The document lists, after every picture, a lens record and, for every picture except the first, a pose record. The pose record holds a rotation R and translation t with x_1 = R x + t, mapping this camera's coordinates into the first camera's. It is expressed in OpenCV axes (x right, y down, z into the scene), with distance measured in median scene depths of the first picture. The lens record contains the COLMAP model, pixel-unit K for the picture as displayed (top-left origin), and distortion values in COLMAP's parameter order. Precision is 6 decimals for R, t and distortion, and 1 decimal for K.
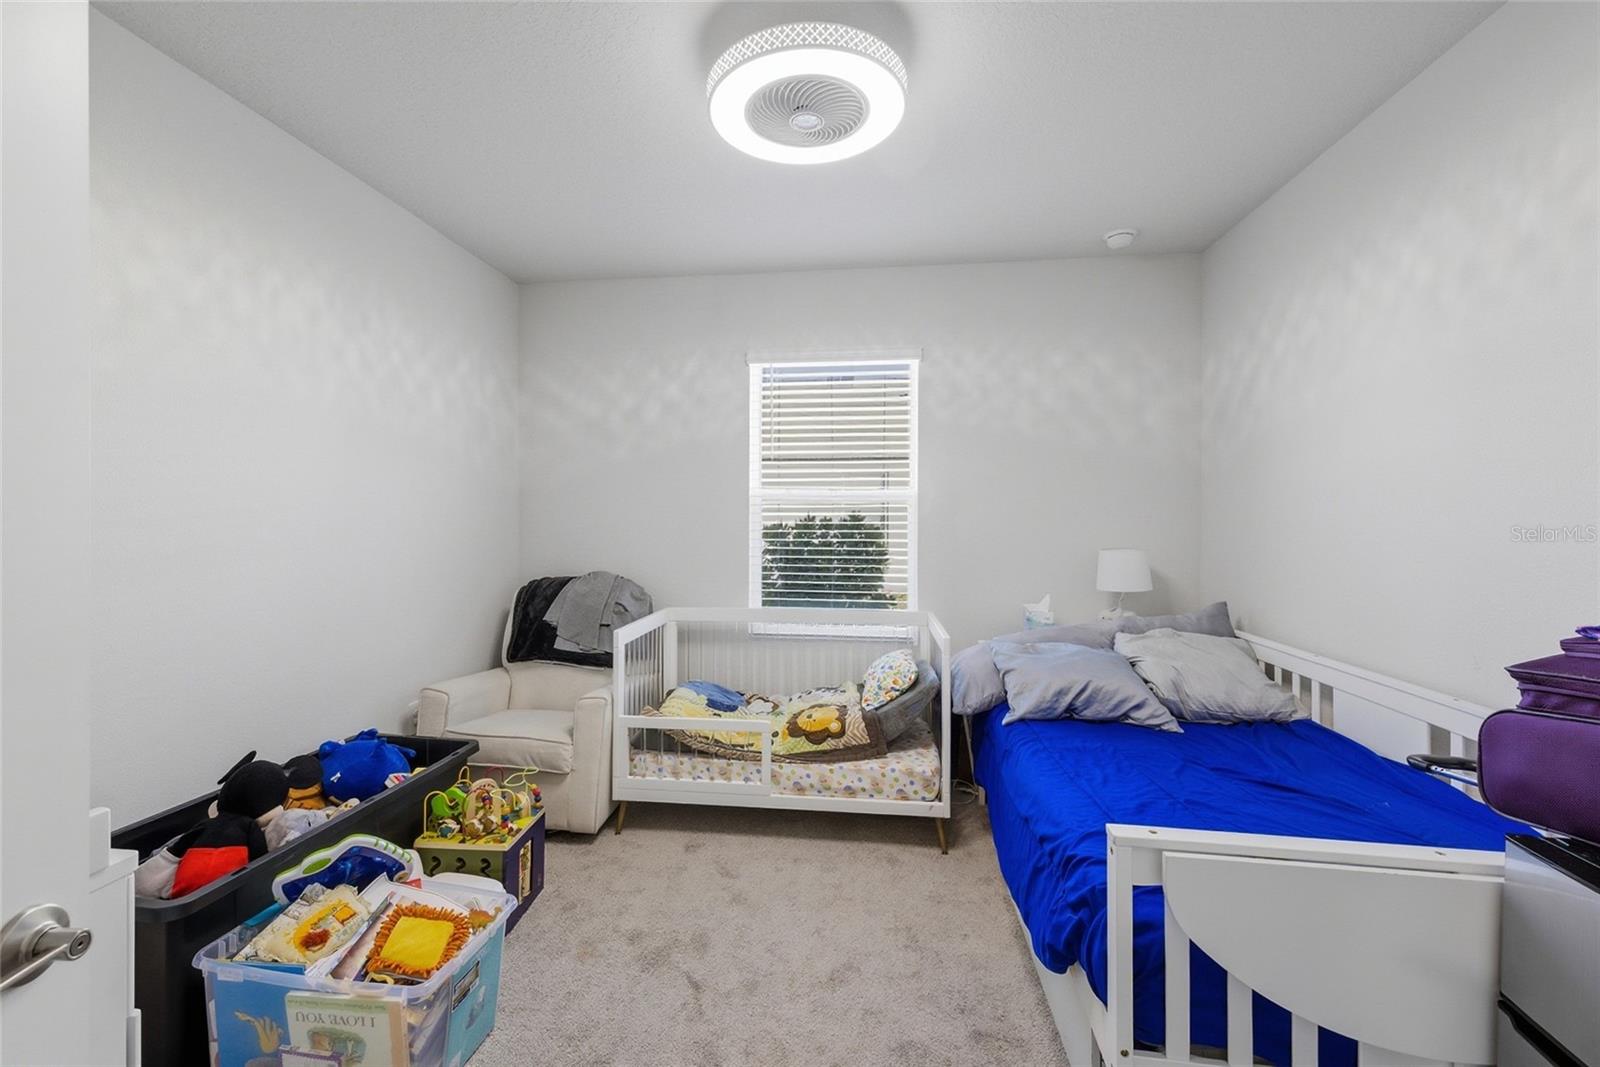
lens RADIAL K [[678.7, 0, 797.6], [0, 678.7, 524.4], [0, 0, 1]] dist [0.004582, -0.000421]
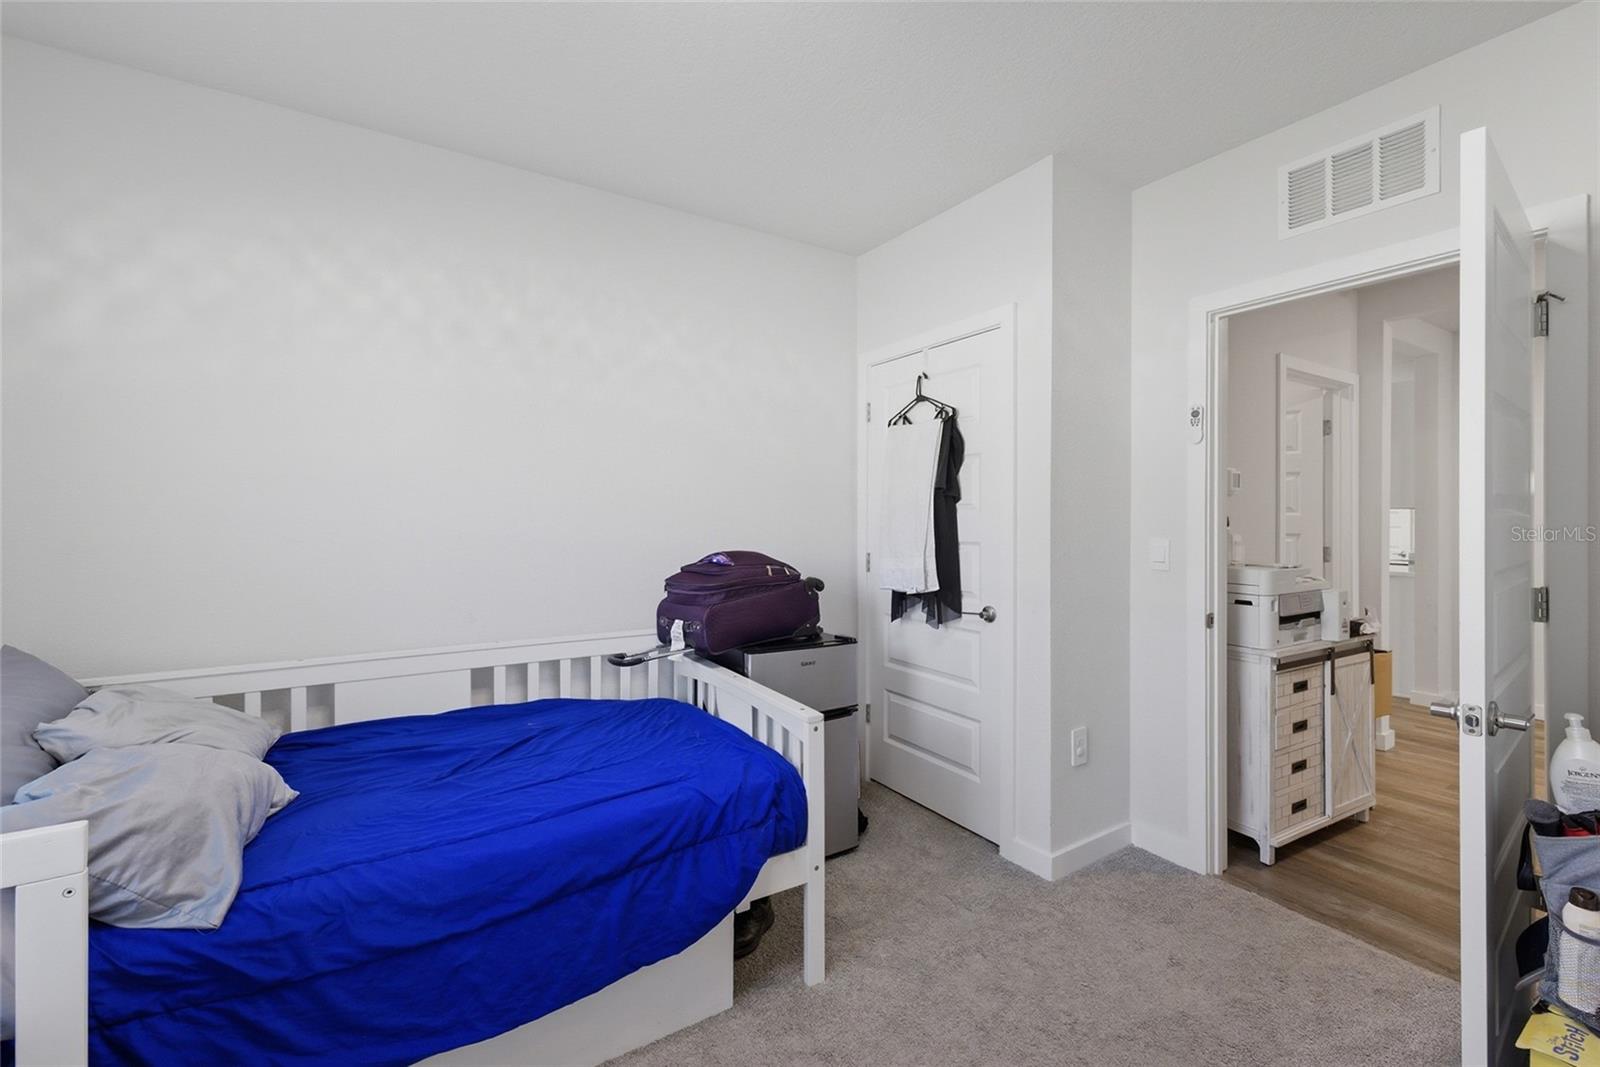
lens RADIAL K [[678.7, 0, 802.1], [0, 678.7, 523.3], [0, 0, 1]] dist [0.004582, -0.000421]
pose [[-0.641885, -0.005900, 0.766778, -0.512297], [0.009136, 0.999841, 0.015341, -0.003705], [-0.766747, 0.016852, -0.641728, 1.445625]]
